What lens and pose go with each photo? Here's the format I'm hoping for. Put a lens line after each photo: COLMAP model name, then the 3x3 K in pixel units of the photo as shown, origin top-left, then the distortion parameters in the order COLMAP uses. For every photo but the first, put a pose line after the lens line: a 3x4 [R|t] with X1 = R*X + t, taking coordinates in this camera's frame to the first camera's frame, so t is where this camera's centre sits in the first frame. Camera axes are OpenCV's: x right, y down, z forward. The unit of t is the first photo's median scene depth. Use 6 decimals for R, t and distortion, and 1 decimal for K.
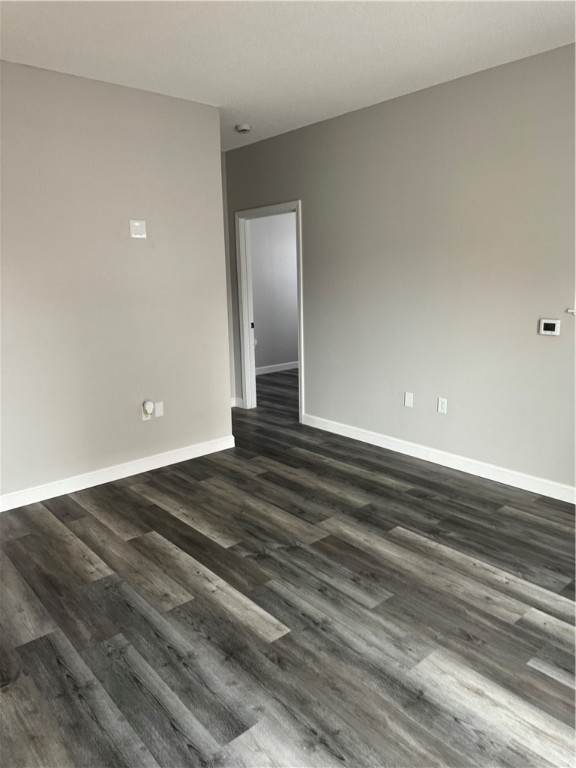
lens RADIAL K [[537.1, 0, 288.0], [0, 537.1, 384.0], [0, 0, 1]] dist [0.035146, -0.052519]
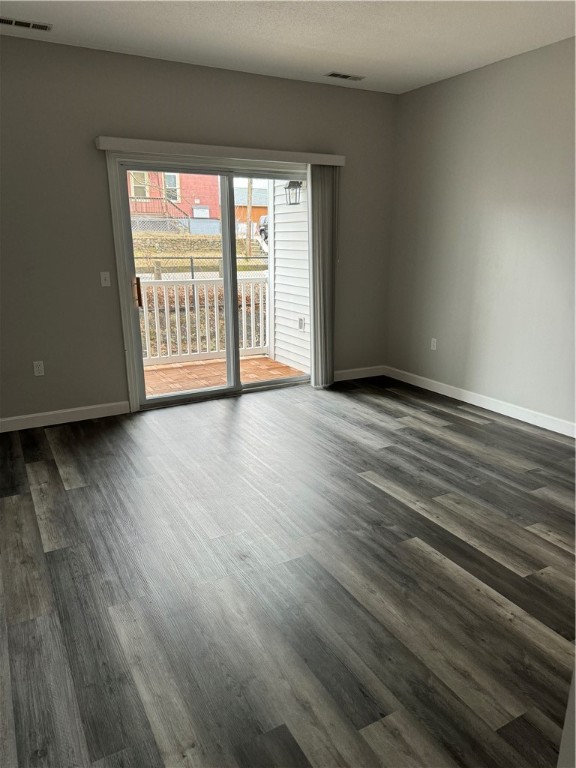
lens RADIAL K [[537.1, 0, 288.0], [0, 537.1, 384.0], [0, 0, 1]] dist [0.035146, -0.052519]
pose [[-0.978347, -0.034738, 0.204035, -0.086340], [0.061549, 0.892384, 0.447059, -0.365748], [-0.197607, 0.449937, -0.870924, 1.843456]]
